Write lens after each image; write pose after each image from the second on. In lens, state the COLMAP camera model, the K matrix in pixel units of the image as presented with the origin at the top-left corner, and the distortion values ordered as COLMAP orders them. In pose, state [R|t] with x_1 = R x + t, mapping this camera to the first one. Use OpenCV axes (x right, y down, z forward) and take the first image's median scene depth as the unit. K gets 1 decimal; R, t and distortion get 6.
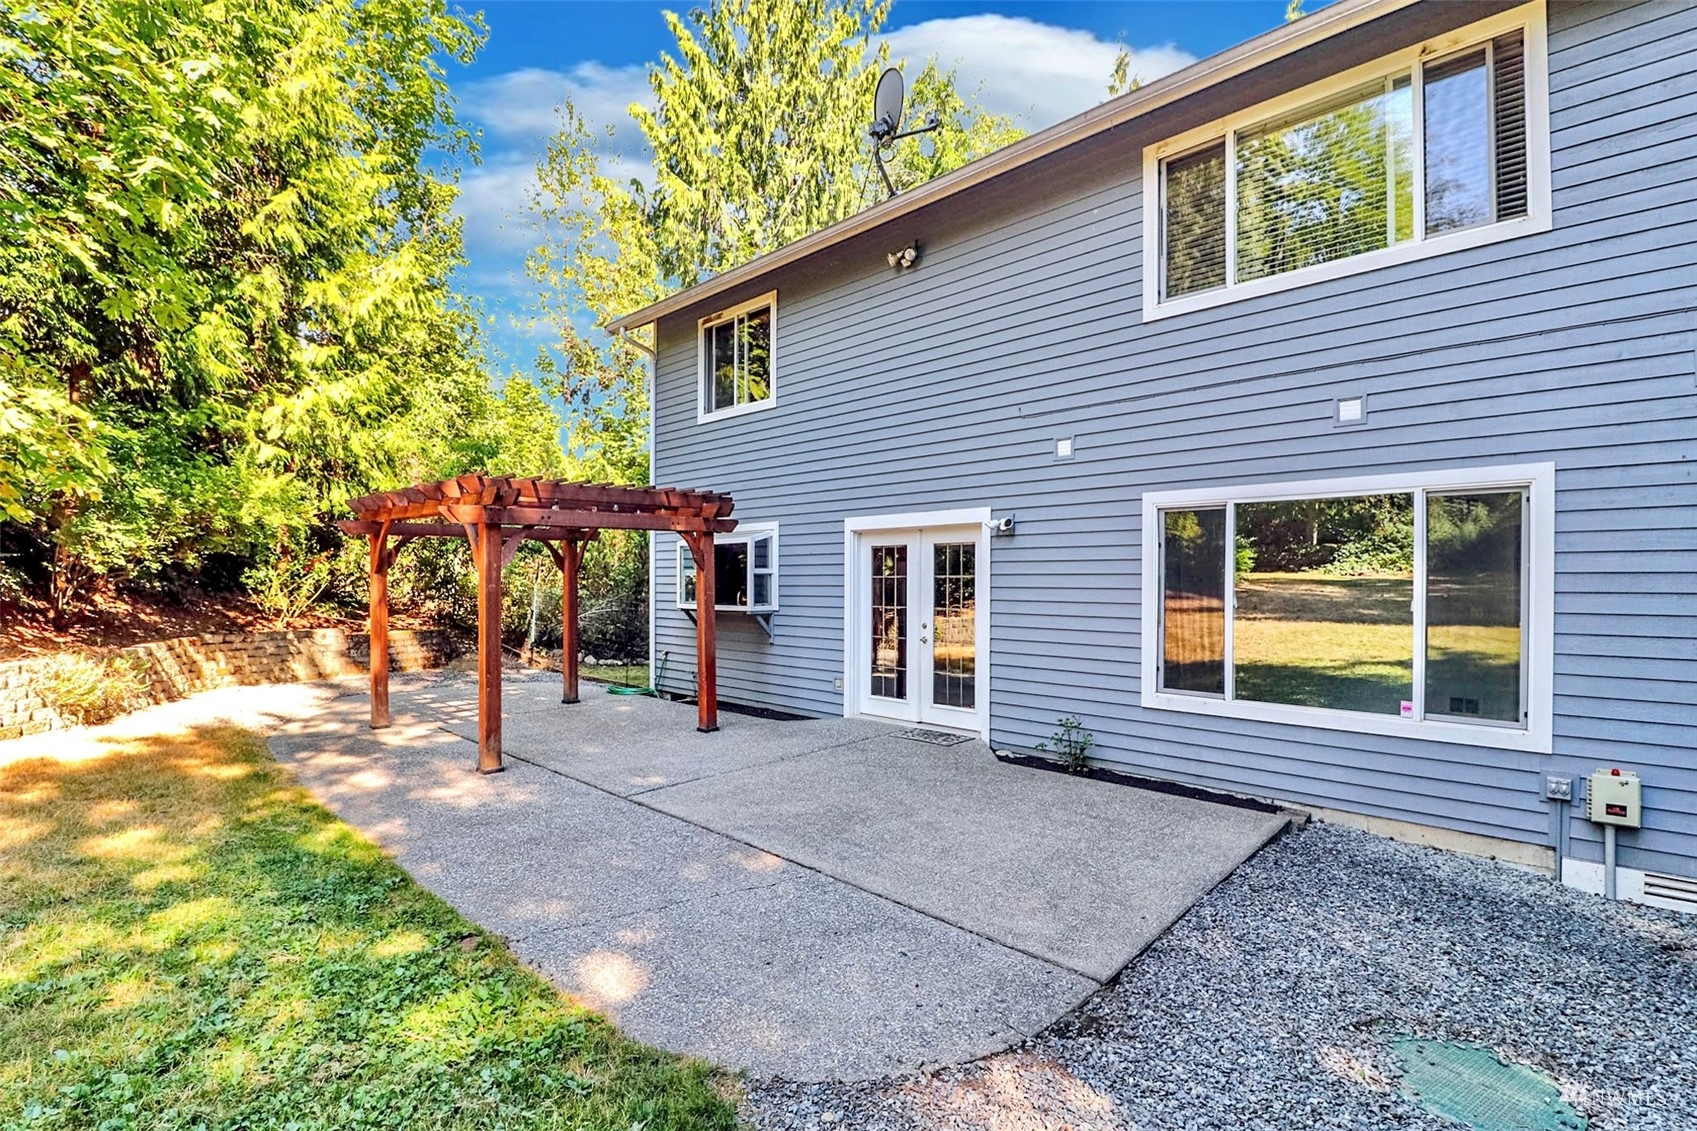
lens RADIAL K [[796.3, 0, 848.5], [0, 796.3, 565.5], [0, 0, 1]] dist [-0.000230, -0.000077]
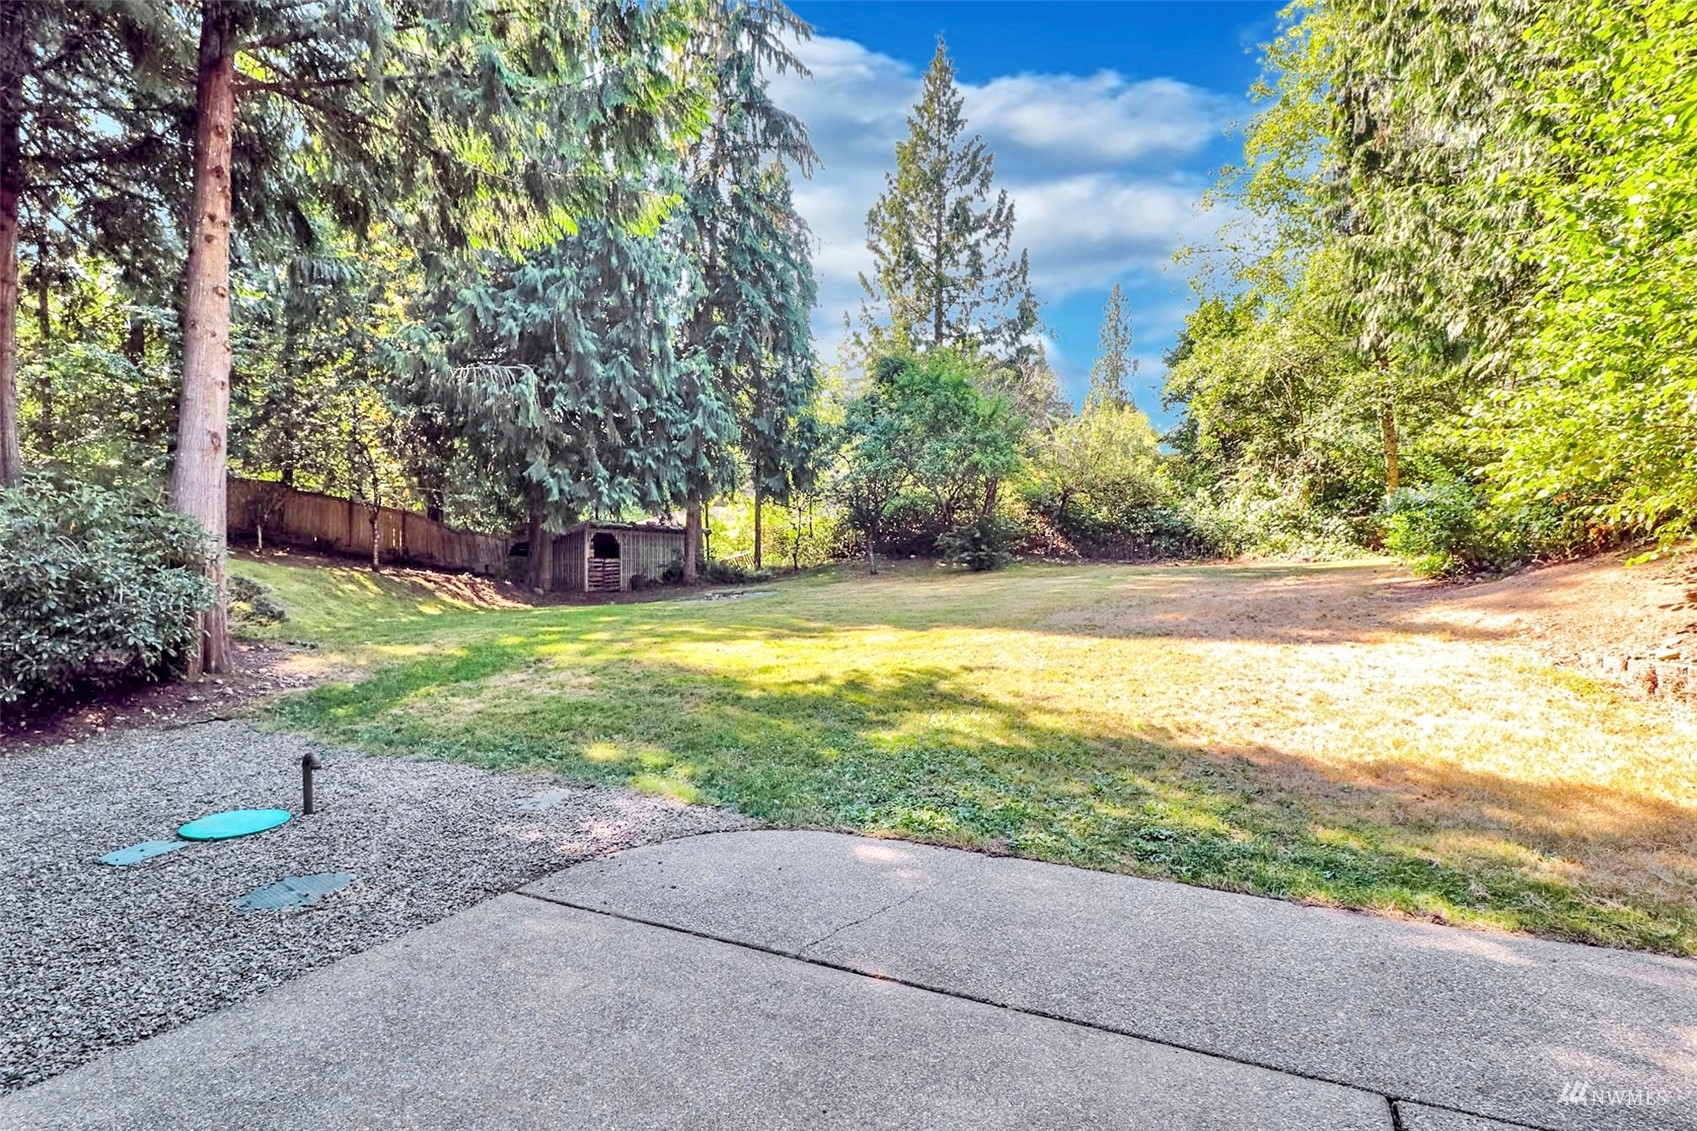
lens RADIAL K [[796.3, 0, 848.5], [0, 796.3, 565.5], [0, 0, 1]] dist [-0.000230, -0.000077]
pose [[-0.942592, -0.009665, -0.333807, 0.186835], [-0.001231, 0.999675, -0.025470, 0.028881], [0.333944, -0.023597, -0.942297, 1.863952]]
